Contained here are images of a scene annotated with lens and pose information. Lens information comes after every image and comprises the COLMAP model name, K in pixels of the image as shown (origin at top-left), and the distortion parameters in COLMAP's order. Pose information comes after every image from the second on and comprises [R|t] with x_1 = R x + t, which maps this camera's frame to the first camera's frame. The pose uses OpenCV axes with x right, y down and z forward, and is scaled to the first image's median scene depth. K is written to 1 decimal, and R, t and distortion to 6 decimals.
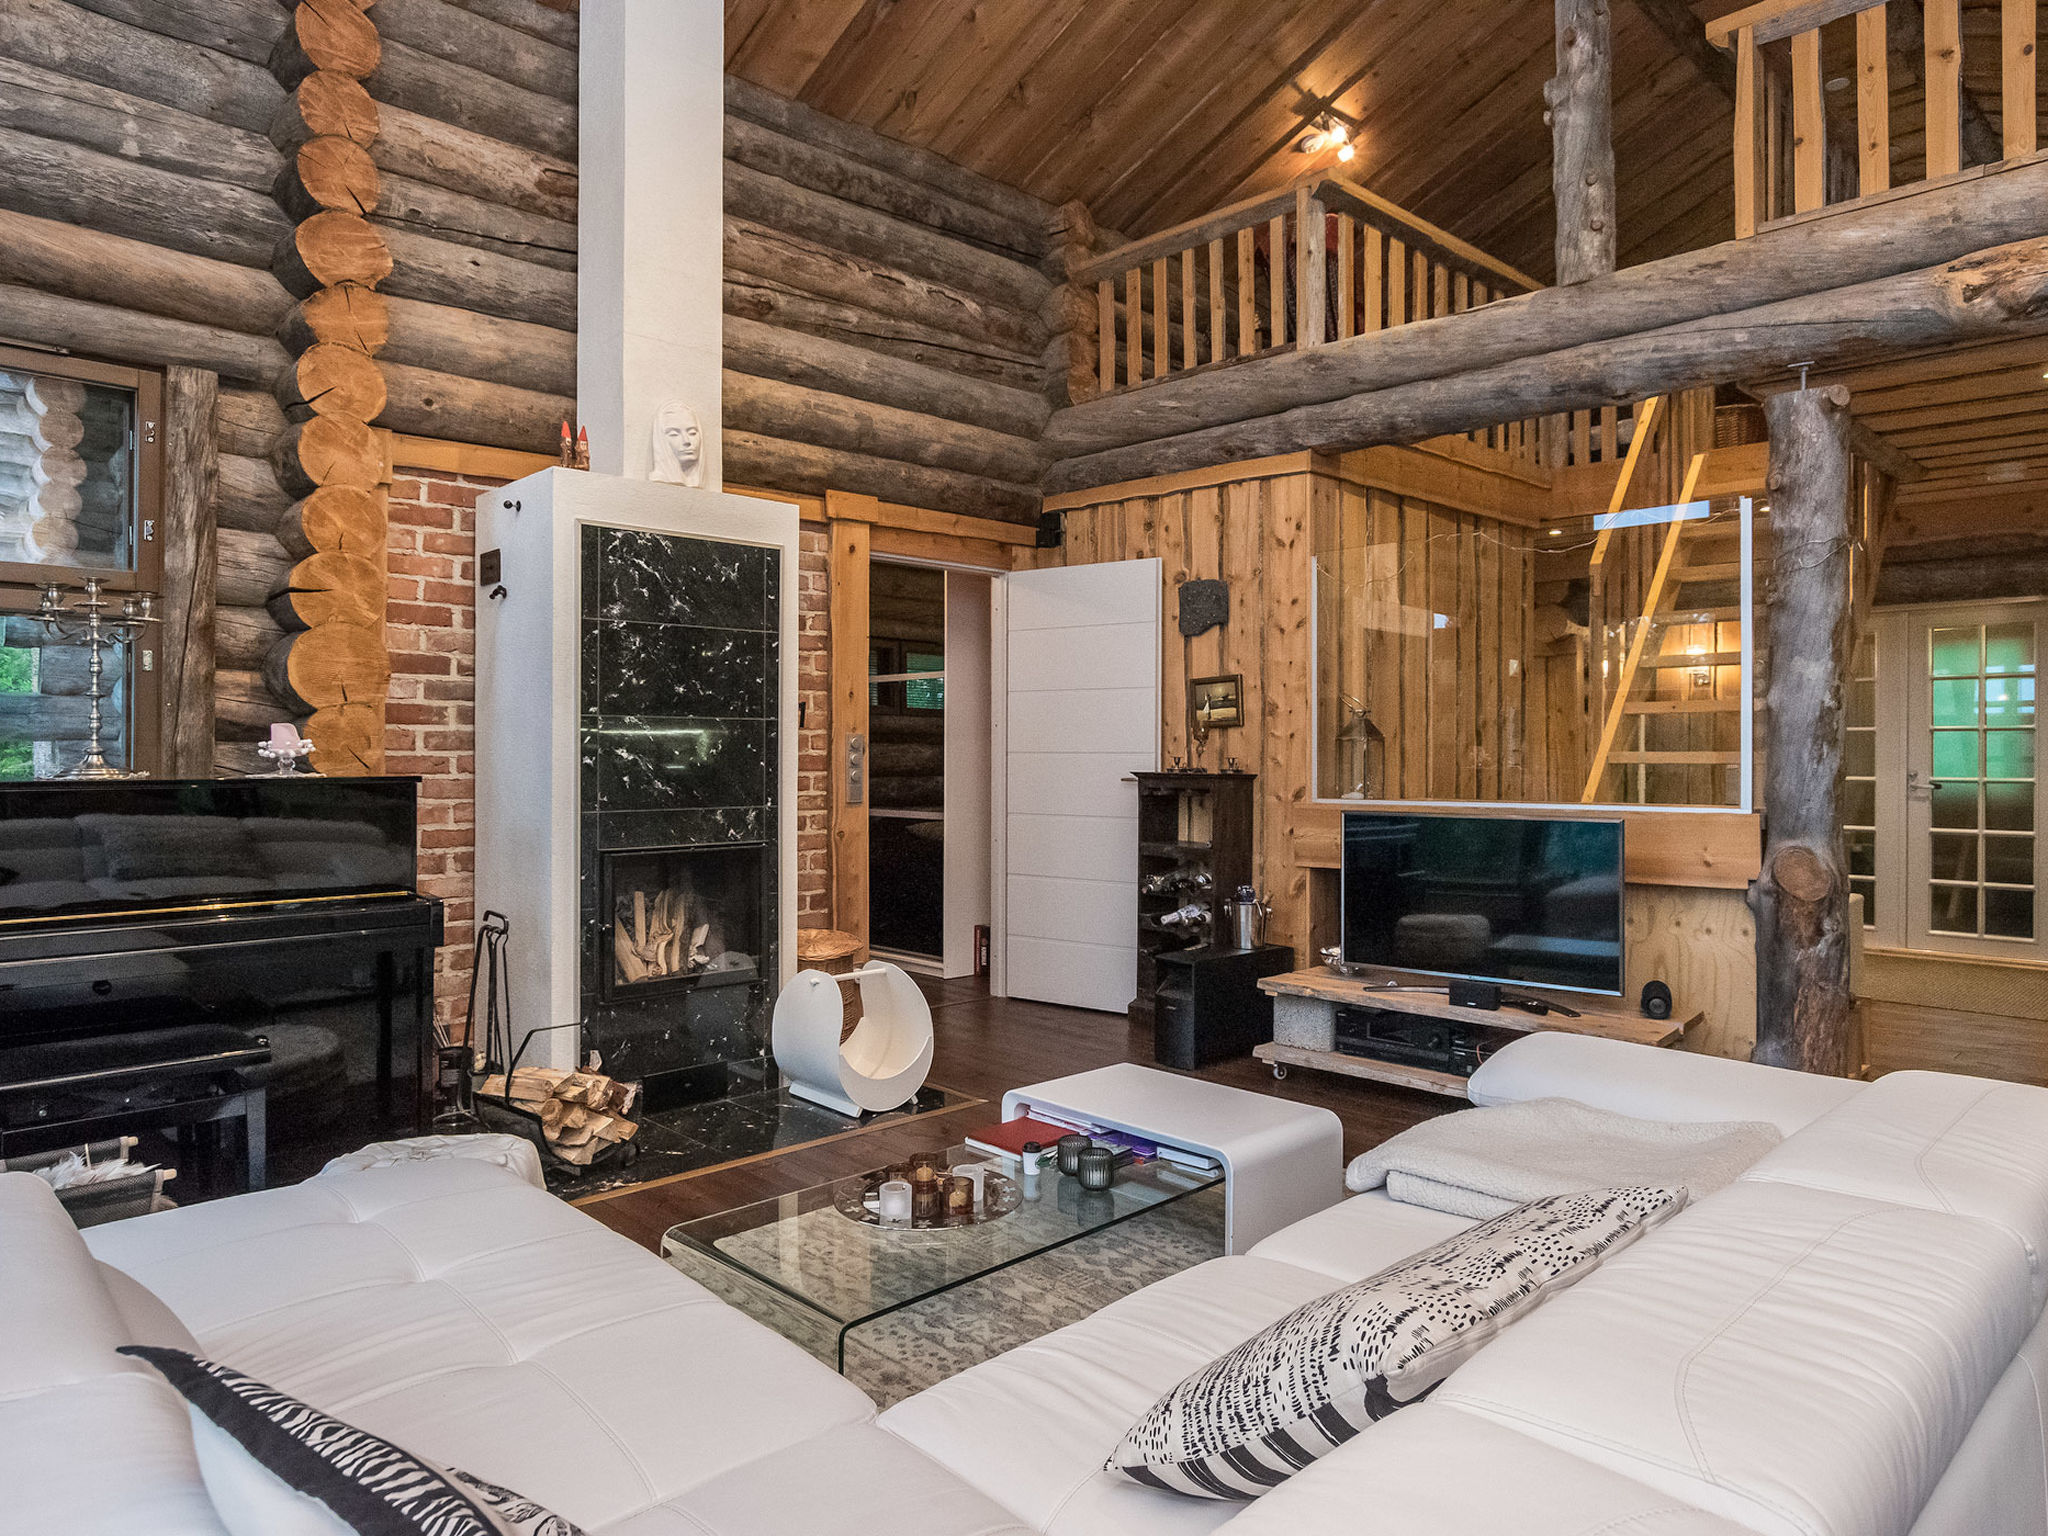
lens RADIAL K [[1234.1, 0, 1029.3], [0, 1234.1, 768.9], [0, 0, 1]] dist [-0.019968, 0.001532]
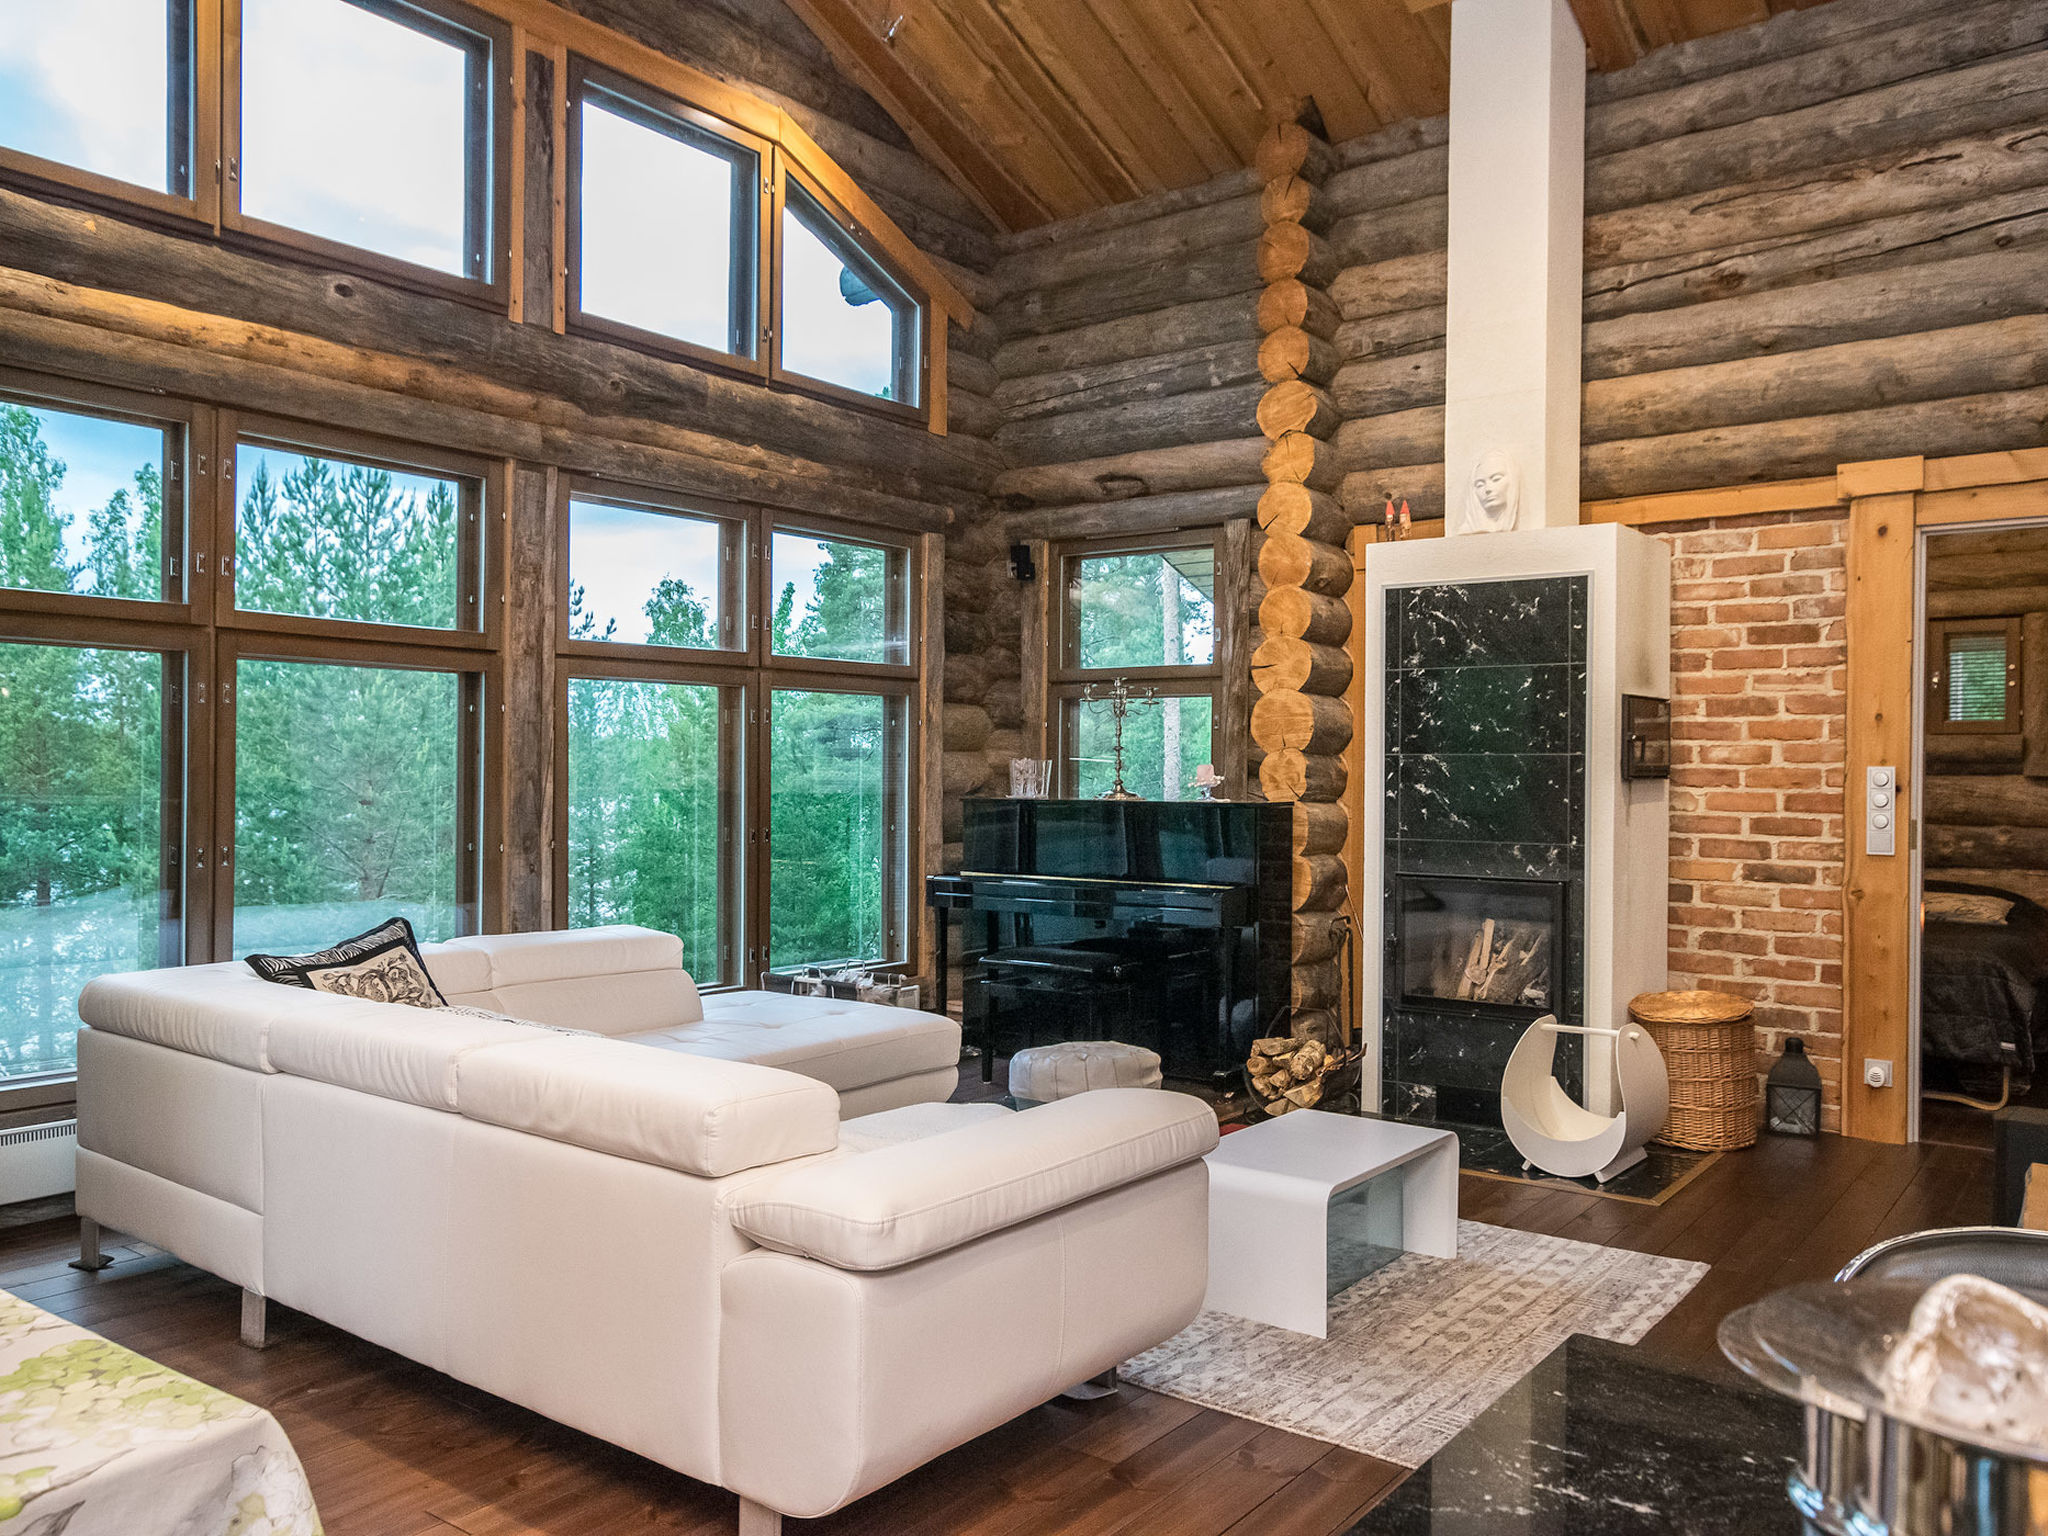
lens RADIAL K [[1547.5, 0, 1037.7], [0, 1547.5, 782.6], [0, 0, 1]] dist [-0.007444, 0.010511]
pose [[0.168741, 0.005952, -0.985642, 0.974594], [-0.021440, 0.999767, 0.002367, -0.012978], [0.985427, 0.020732, 0.168829, 0.414641]]
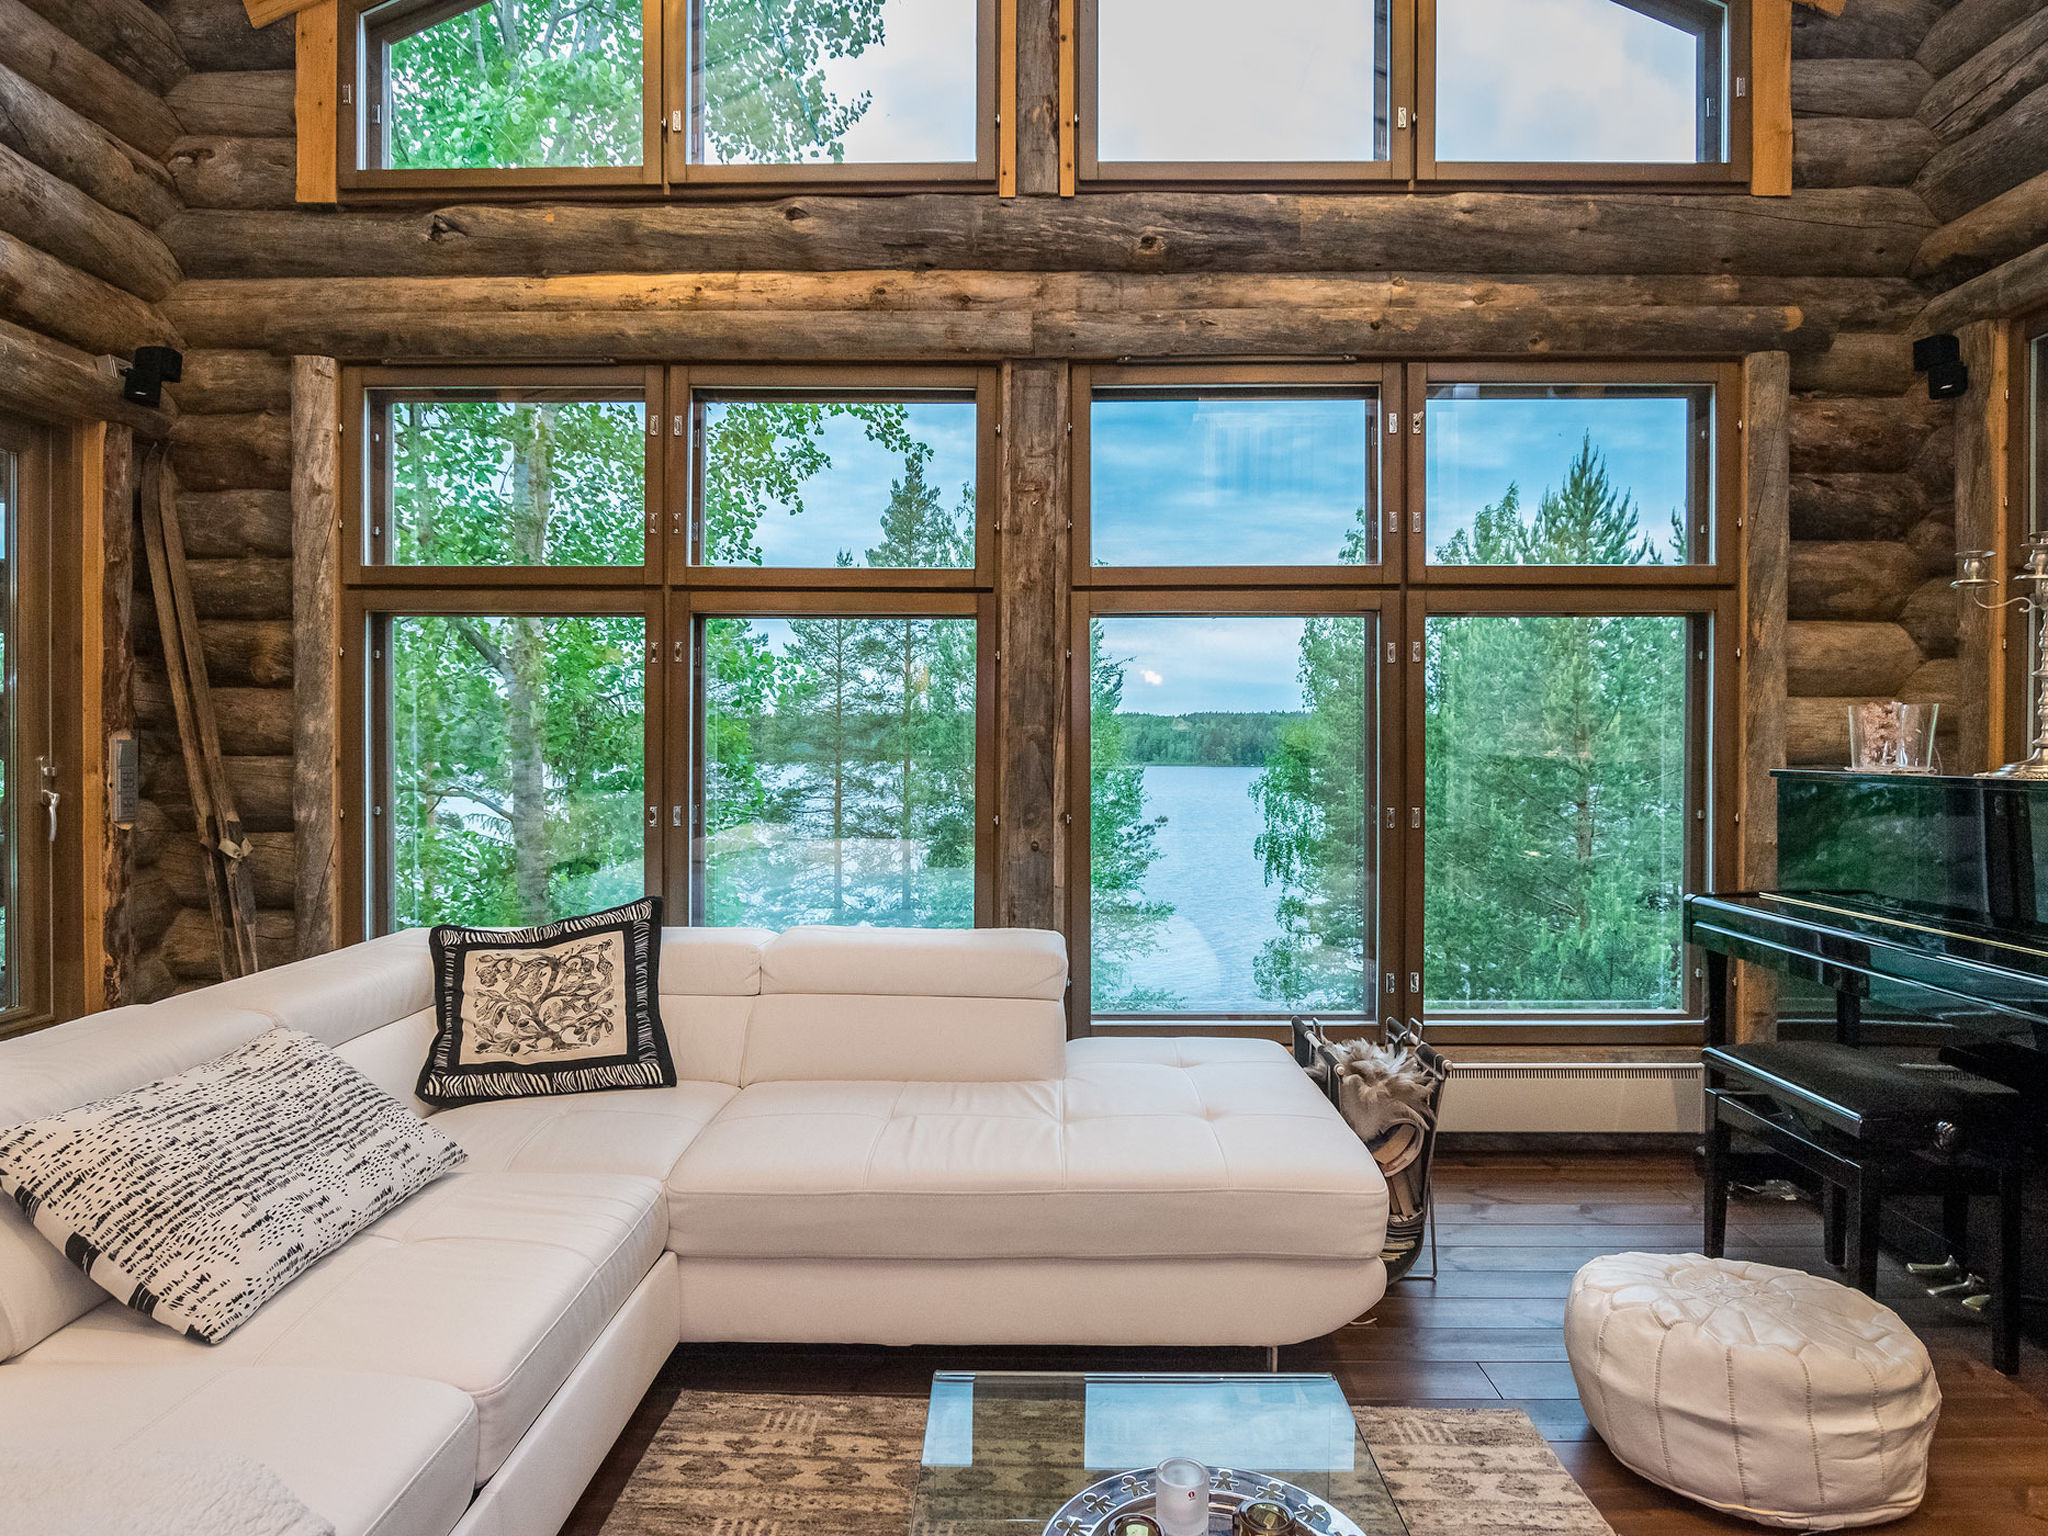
lens RADIAL K [[1234.1, 0, 1026.9], [0, 1234.1, 751.3], [0, 0, 1]] dist [-0.019968, 0.001532]
pose [[-0.694778, 0.001910, -0.719222, 0.223878], [-0.015807, 0.999714, 0.017924, -0.010434], [0.719051, 0.023821, -0.694549, 0.824714]]
